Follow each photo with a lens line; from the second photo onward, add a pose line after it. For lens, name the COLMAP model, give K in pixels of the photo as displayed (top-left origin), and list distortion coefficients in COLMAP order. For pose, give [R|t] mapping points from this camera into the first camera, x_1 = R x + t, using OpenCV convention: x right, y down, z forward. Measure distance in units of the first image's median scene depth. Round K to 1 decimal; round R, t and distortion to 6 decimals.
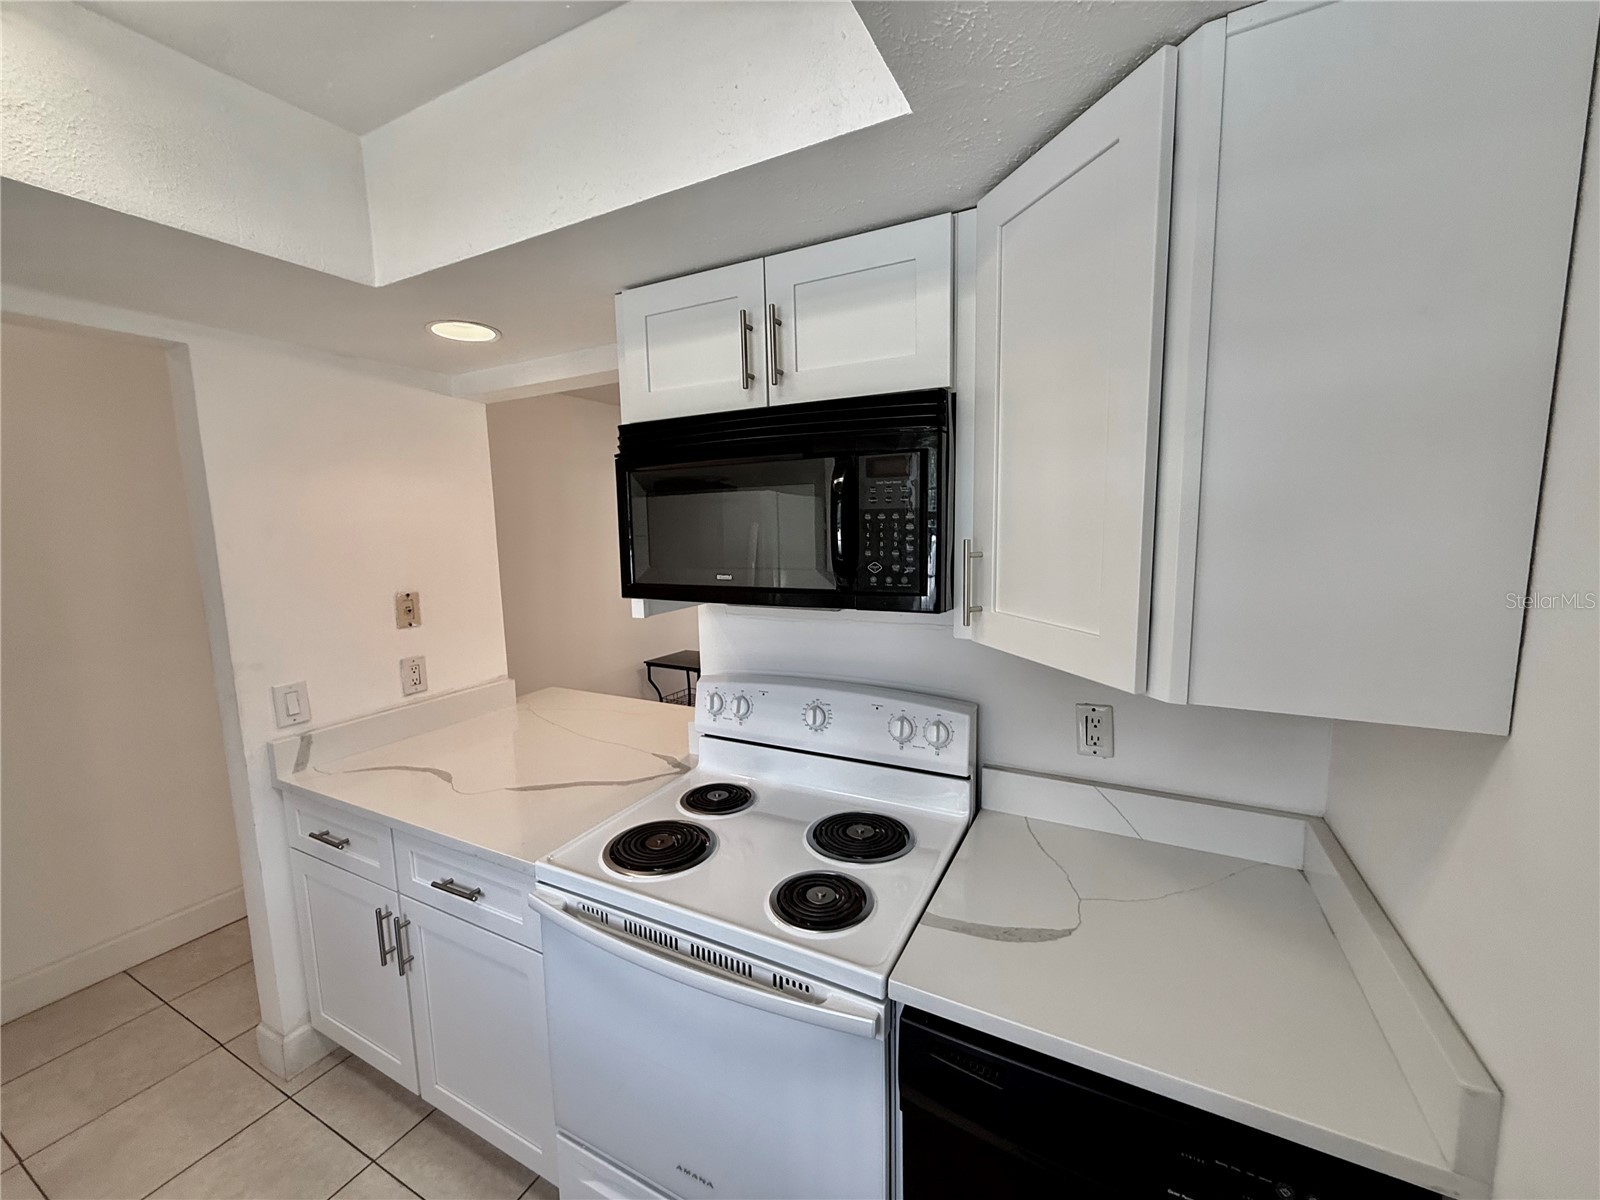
lens RADIAL K [[636.1, 0, 797.5], [0, 636.1, 599.4], [0, 0, 1]] dist [-0.001144, 0.000101]
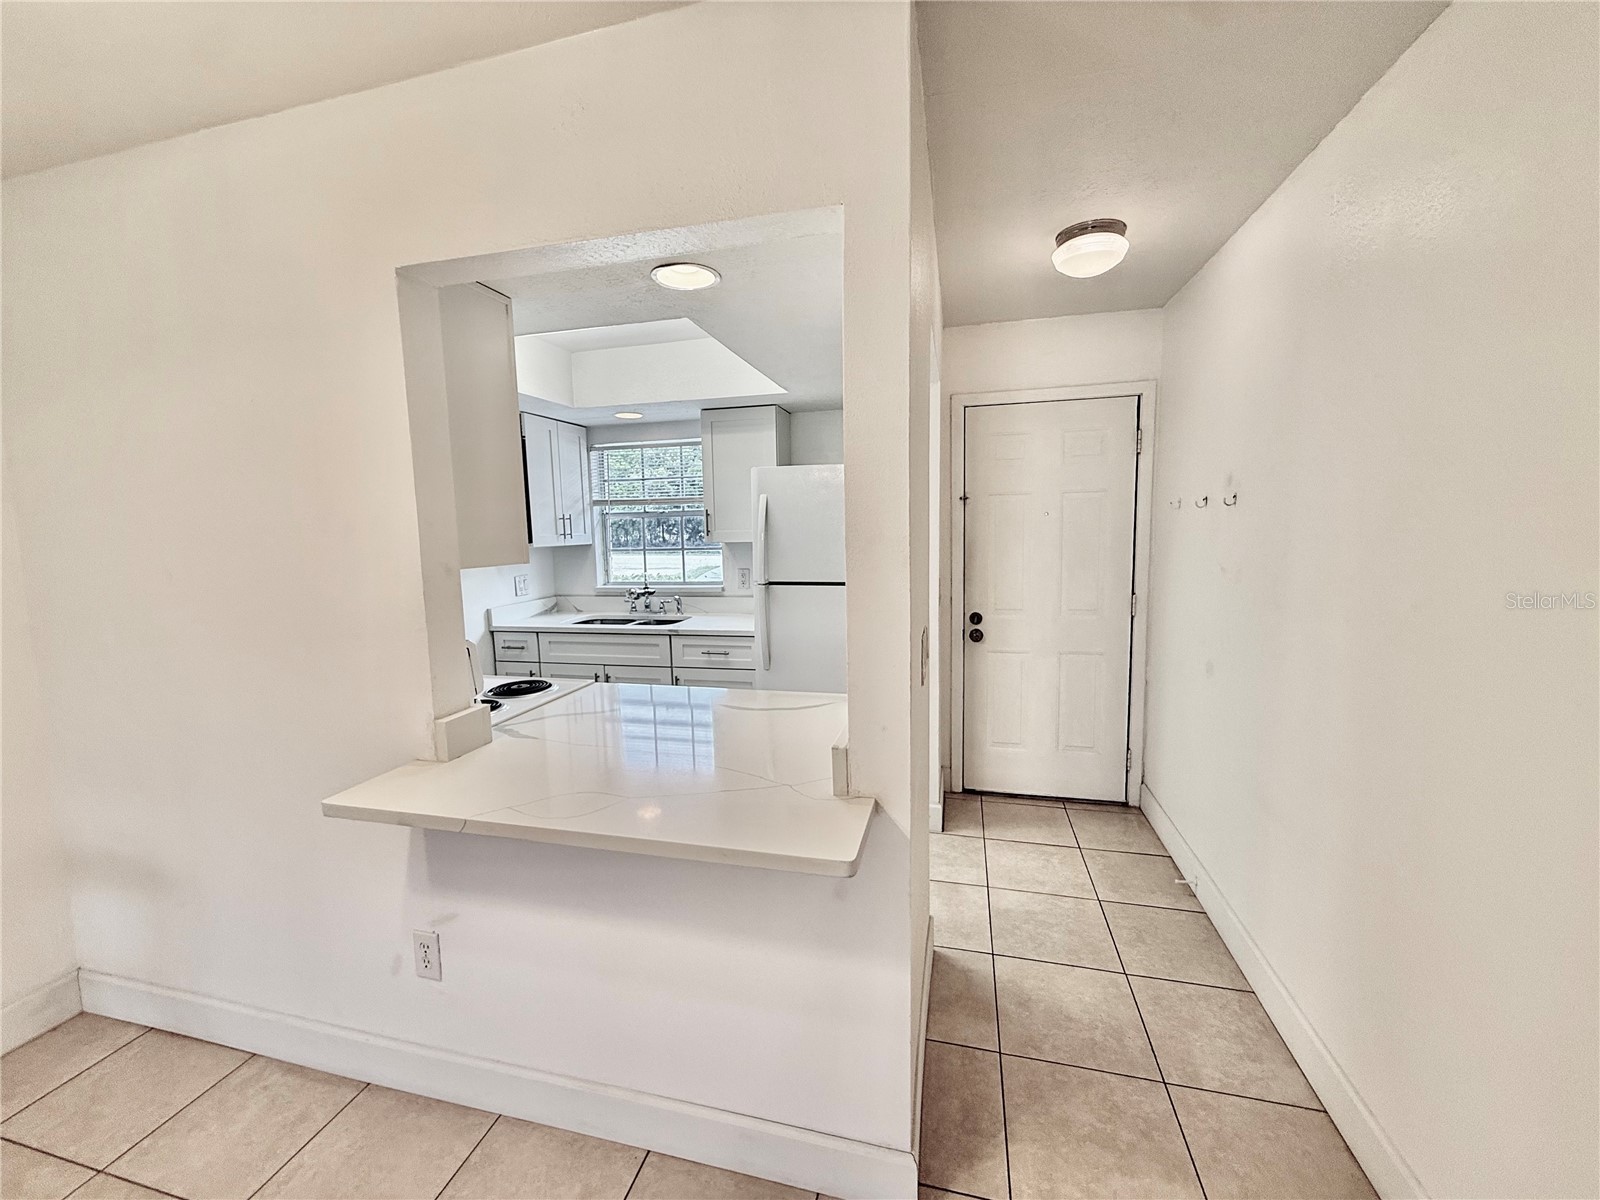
lens RADIAL K [[638.6, 0, 796.4], [0, 638.6, 599.7], [0, 0, 1]] dist [-0.000601, -0.000085]
pose [[-0.972776, 0.070214, -0.220853, -0.571385], [0.015908, 0.970981, 0.238628, -0.220908], [0.231199, 0.228618, -0.945664, 2.711773]]
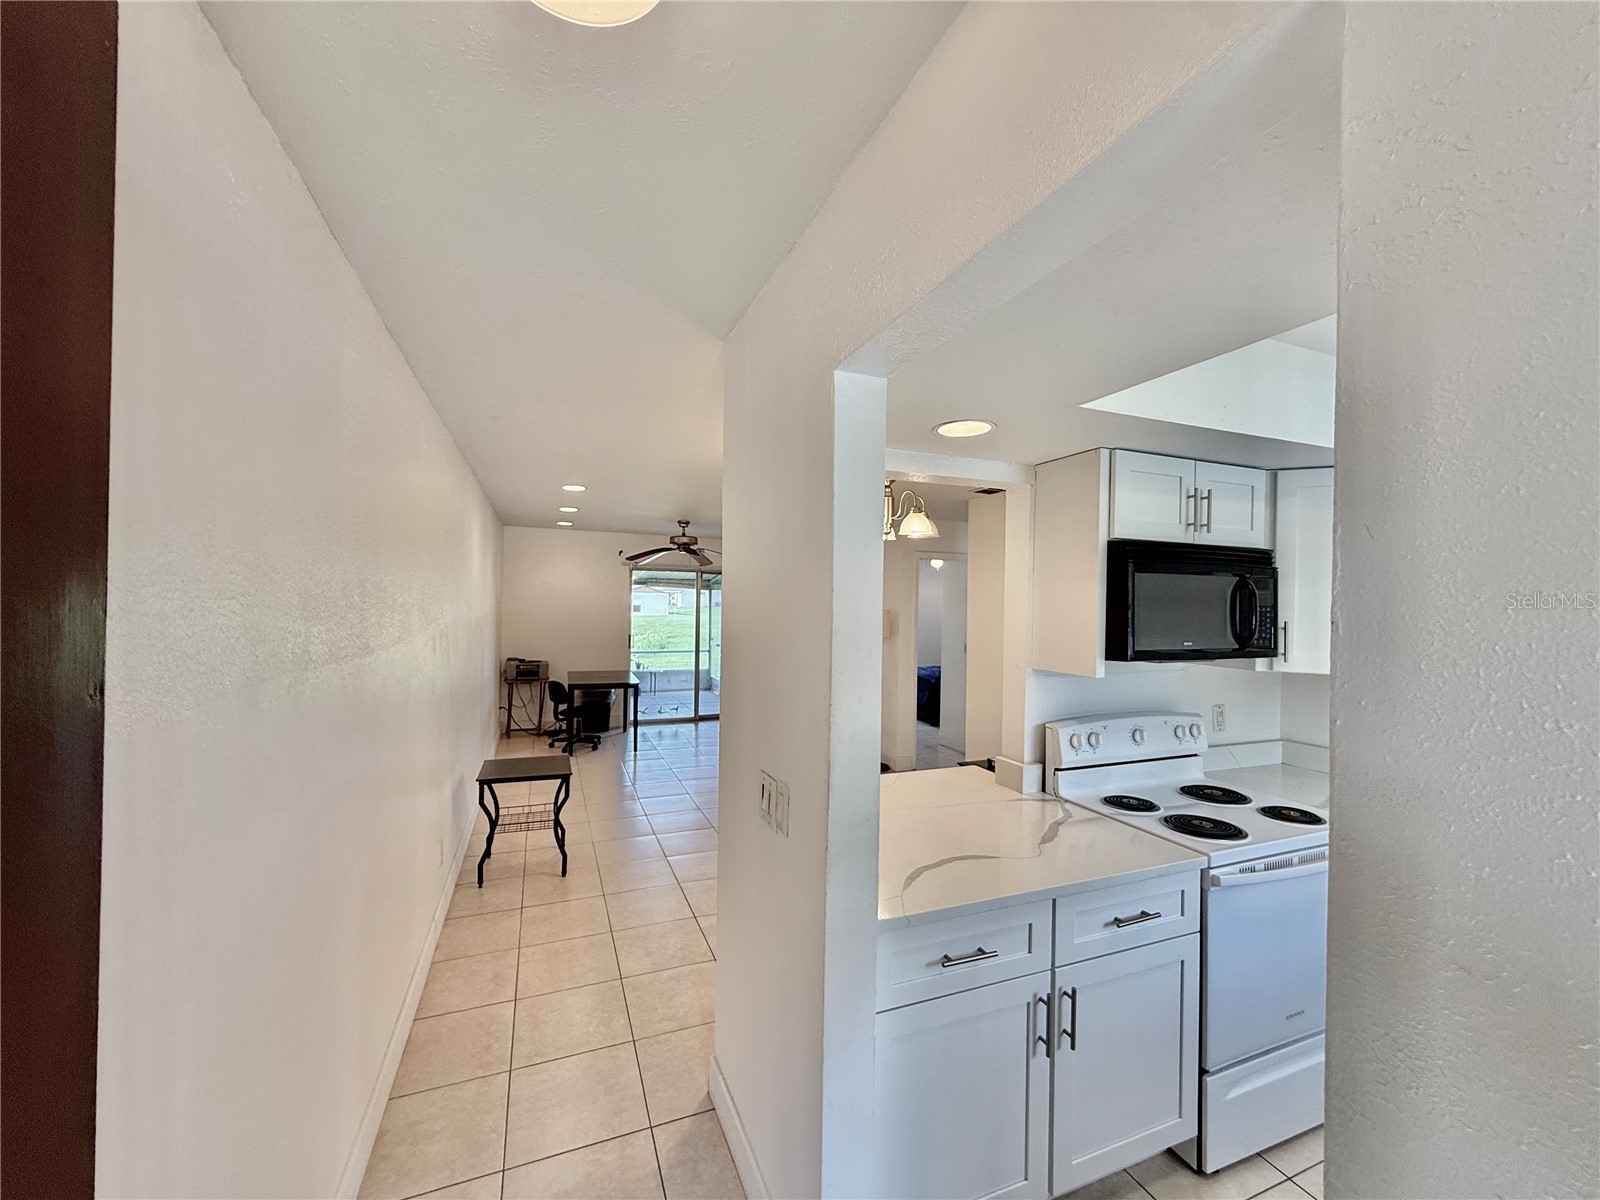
lens RADIAL K [[635.8, 0, 800.0], [0, 635.8, 600.0], [0, 0, 1]] dist [0.001517, 0.000004]
pose [[0.648372, 0.034562, 0.760539, -1.996377], [0.065609, 0.992716, -0.101046, -0.046537], [-0.758491, 0.115414, 0.641382, 0.711933]]
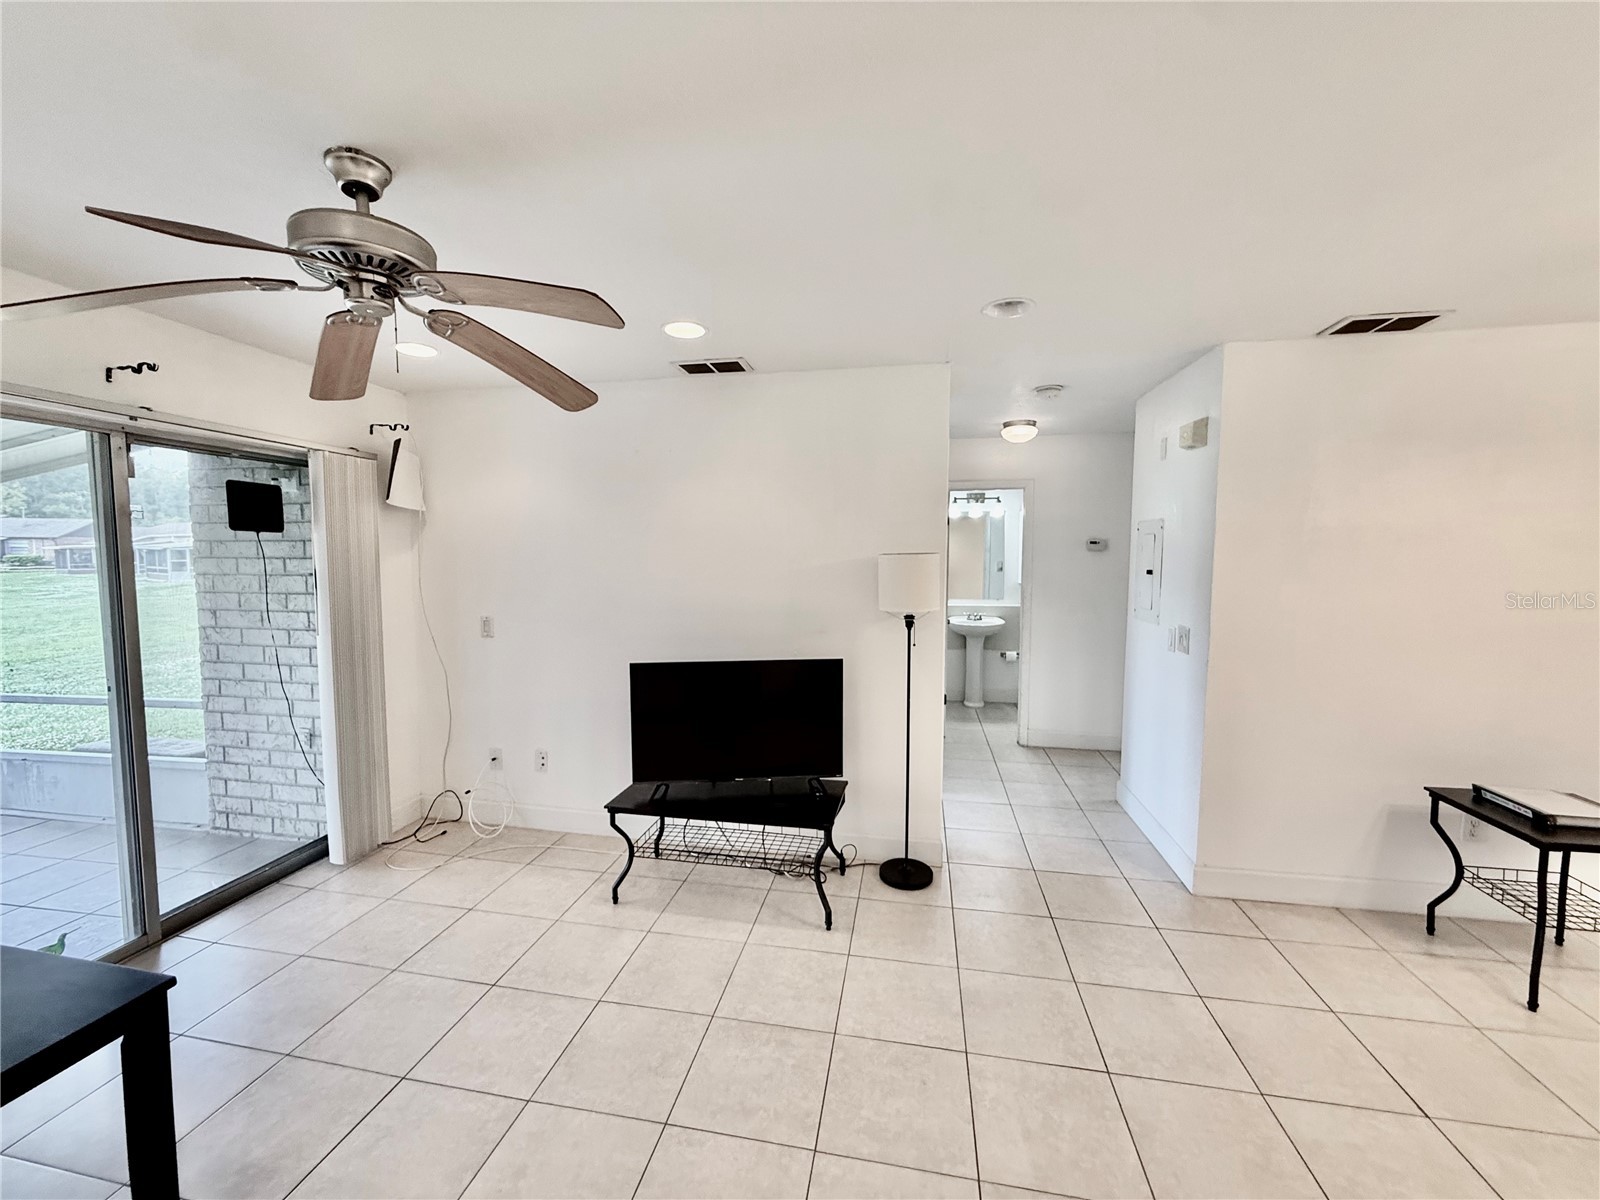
lens RADIAL K [[643.3, 0, 800.0], [0, 643.3, 600.0], [0, 0, 1]] dist [-0.001211, -0.000060]
pose [[-0.288062, -0.047015, 0.956457, -0.121299], [0.127304, 0.988049, 0.086909, -0.481667], [-0.949112, 0.146796, -0.278635, 4.242376]]
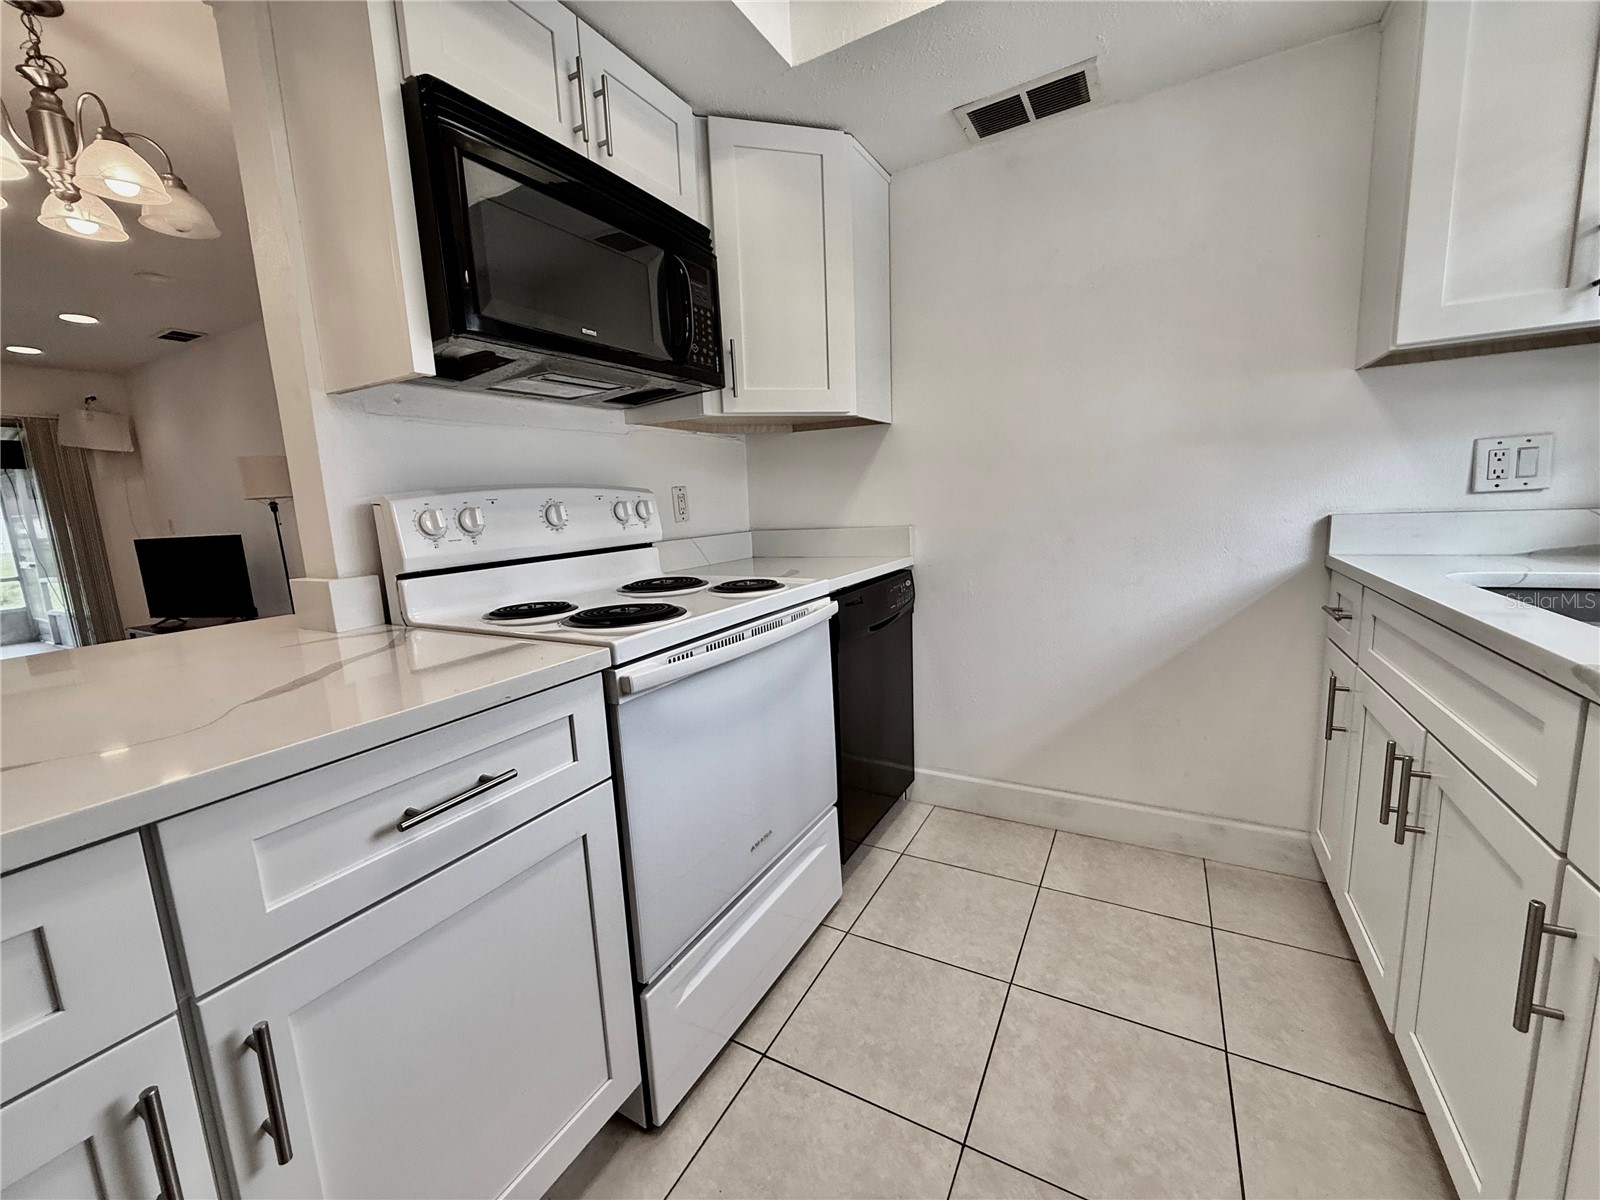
lens RADIAL K [[636.1, 0, 797.5], [0, 636.1, 599.4], [0, 0, 1]] dist [-0.001144, 0.000101]
pose [[0.031078, -0.137247, 0.990049, -1.132315], [0.169523, 0.976901, 0.130103, 0.293920], [-0.985036, 0.163792, 0.053626, 0.714010]]
